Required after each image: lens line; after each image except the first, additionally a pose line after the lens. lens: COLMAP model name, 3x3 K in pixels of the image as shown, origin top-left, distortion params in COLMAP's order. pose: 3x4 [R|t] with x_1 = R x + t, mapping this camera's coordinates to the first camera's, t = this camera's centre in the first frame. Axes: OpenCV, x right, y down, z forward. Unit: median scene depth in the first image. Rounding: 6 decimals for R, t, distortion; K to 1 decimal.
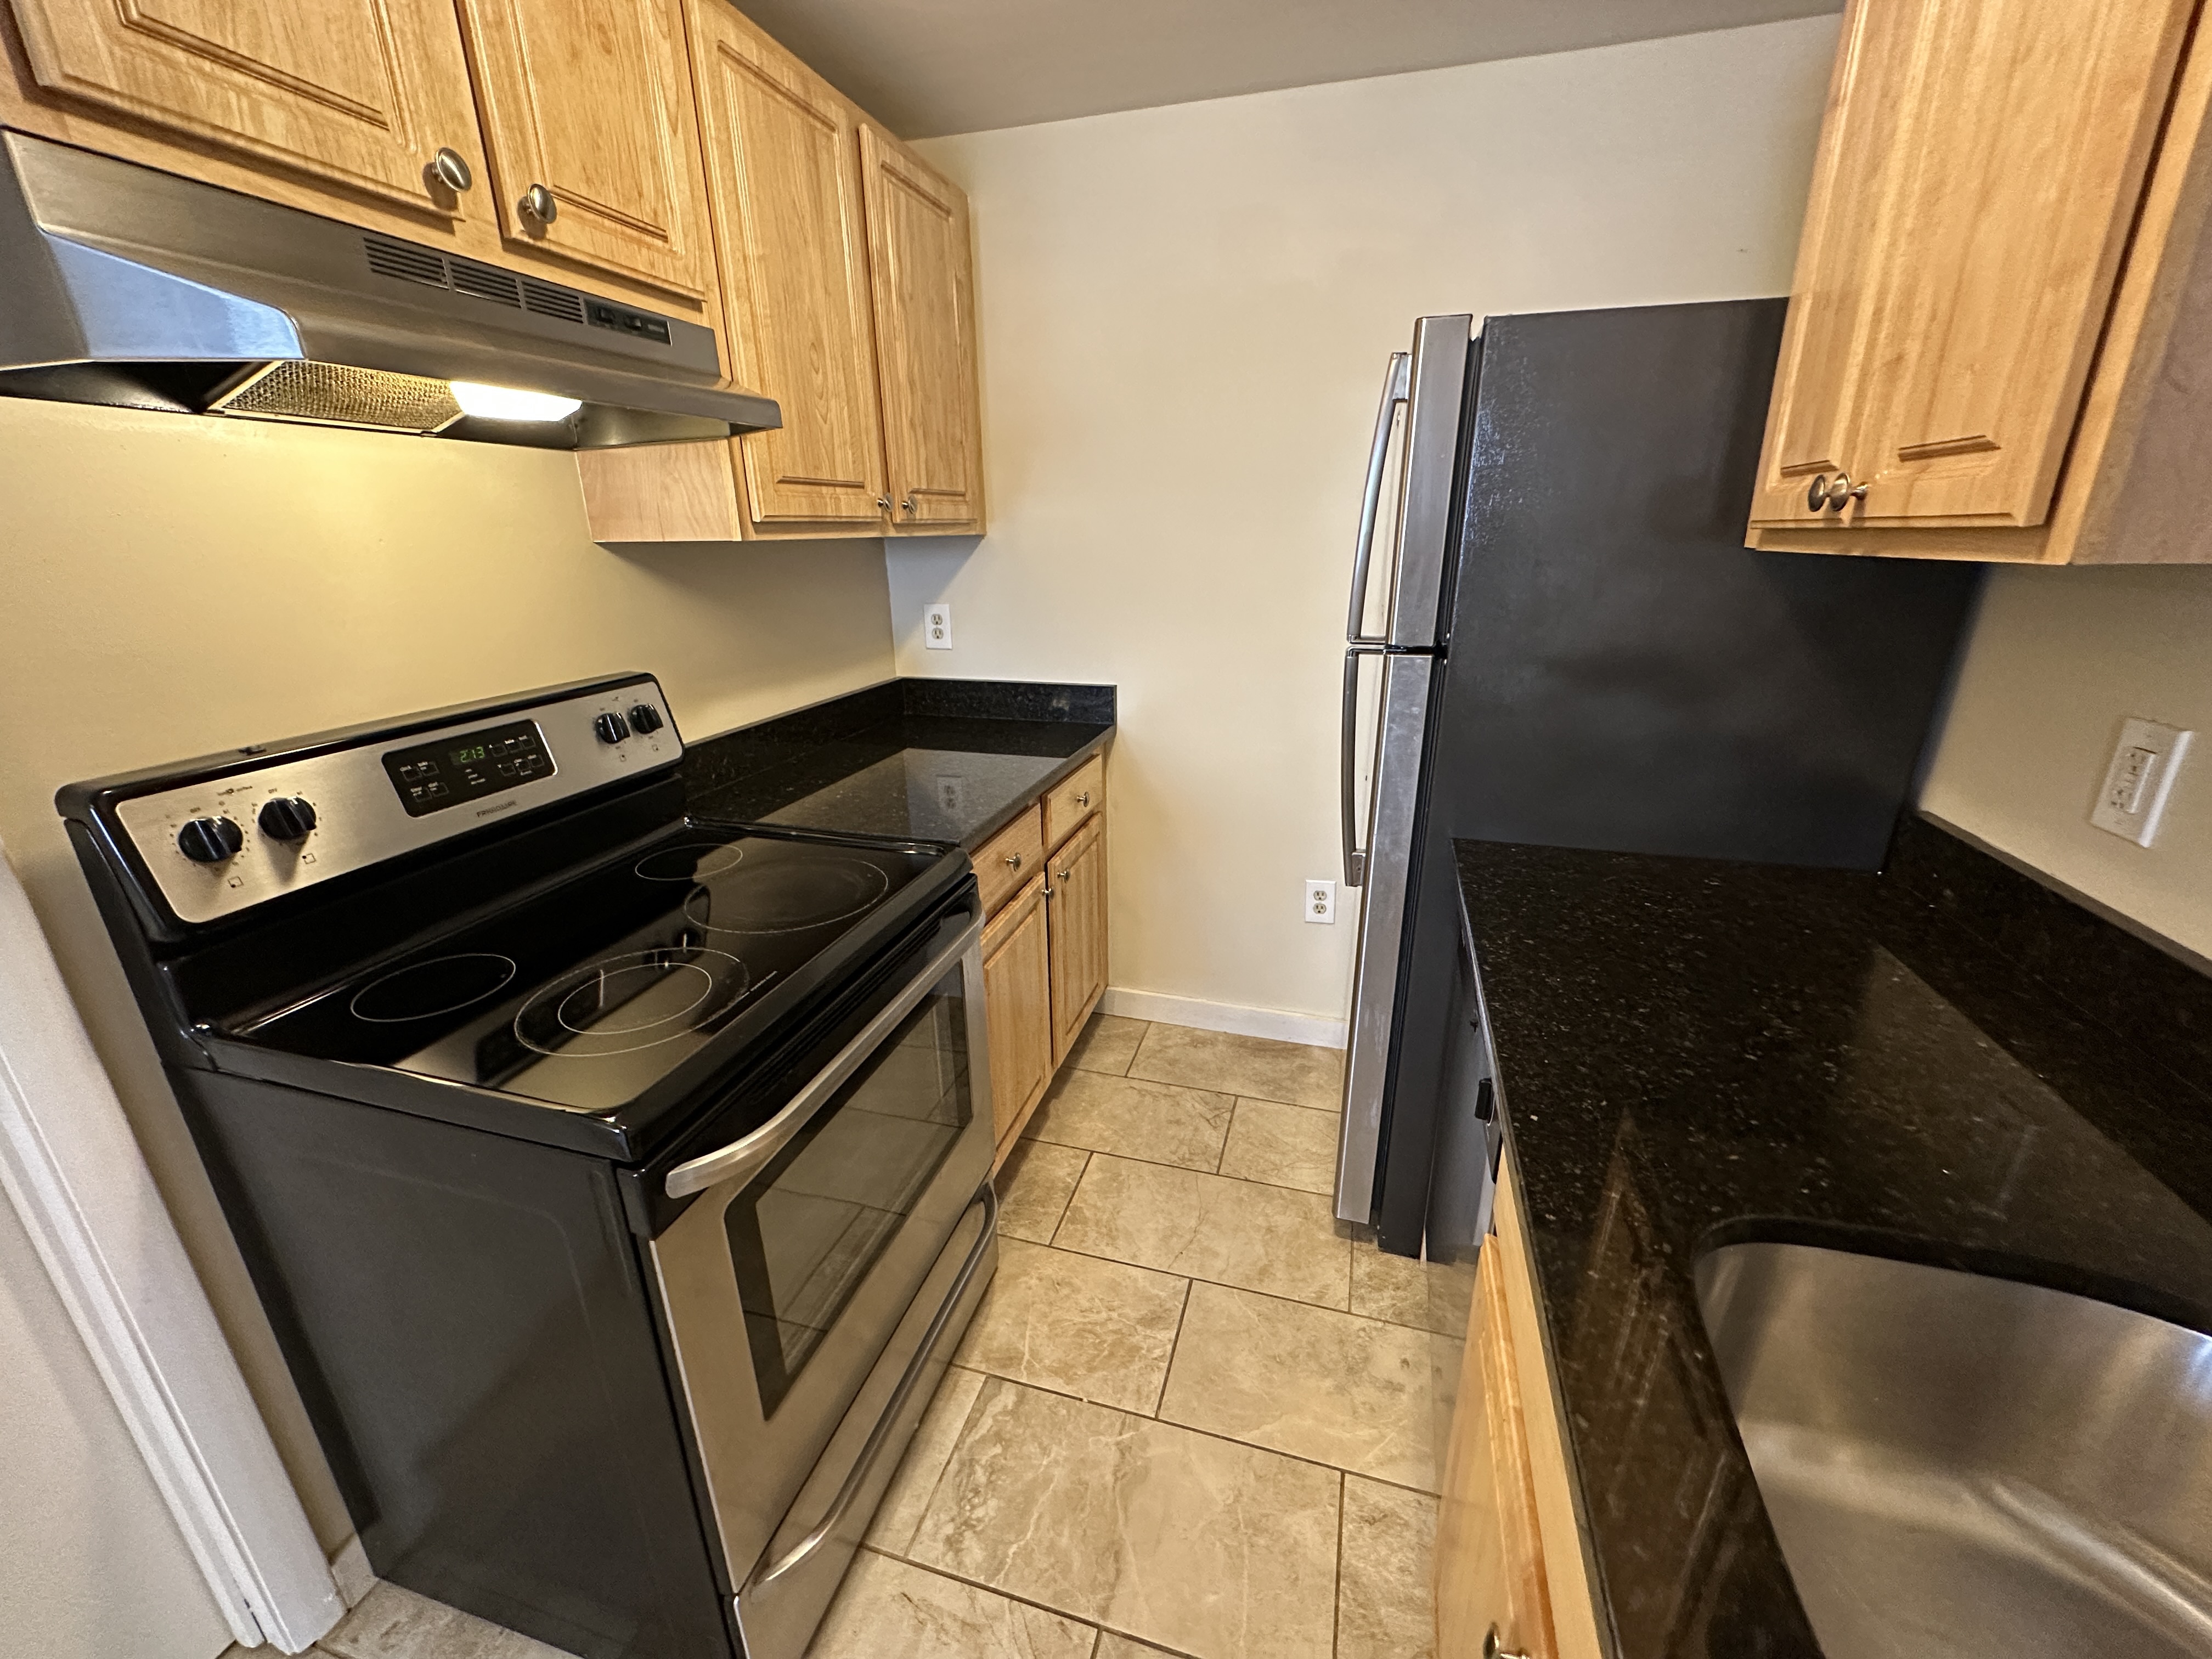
lens RADIAL K [[879.7, 0, 1108.5], [0, 879.7, 827.1], [0, 0, 1]] dist [-0.000790, -0.000034]
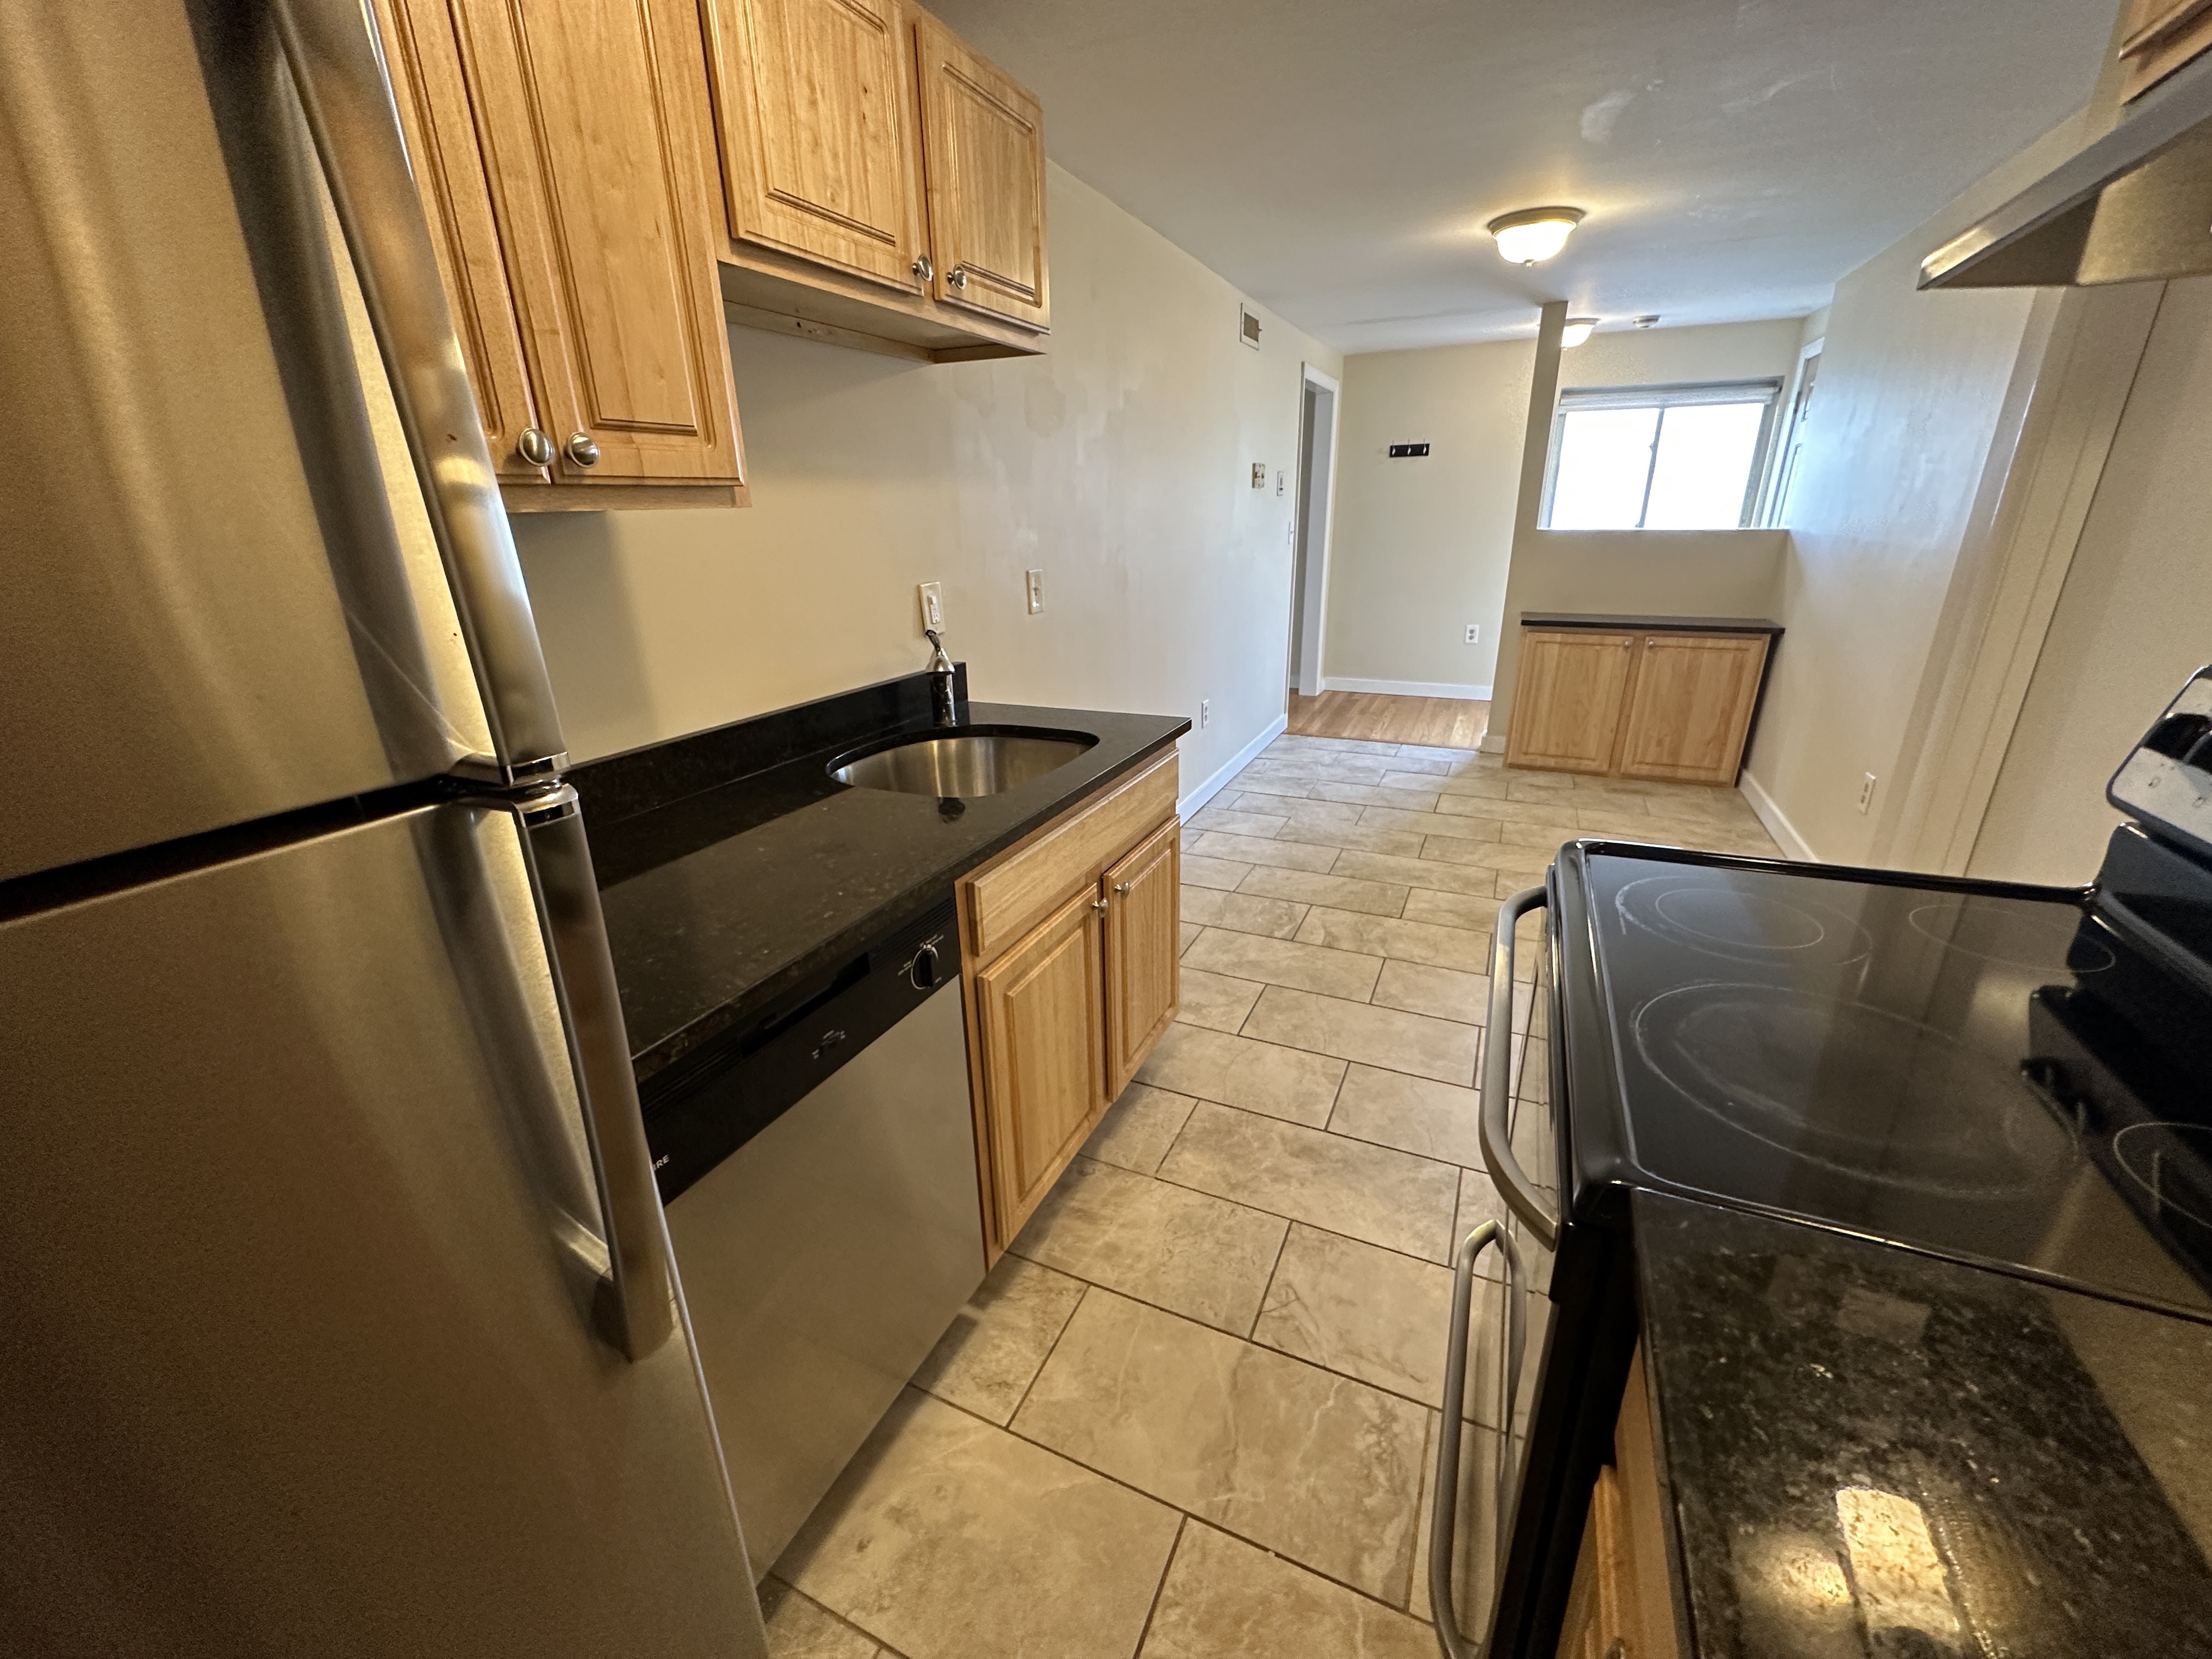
lens RADIAL K [[879.7, 0, 1109.4], [0, 879.7, 828.9], [0, 0, 1]] dist [-0.000790, -0.000034]
pose [[-0.988871, -0.015332, 0.147985, 0.012192], [0.080408, 0.781816, 0.618303, -0.400693], [-0.125178, 0.623320, -0.771882, 1.295020]]
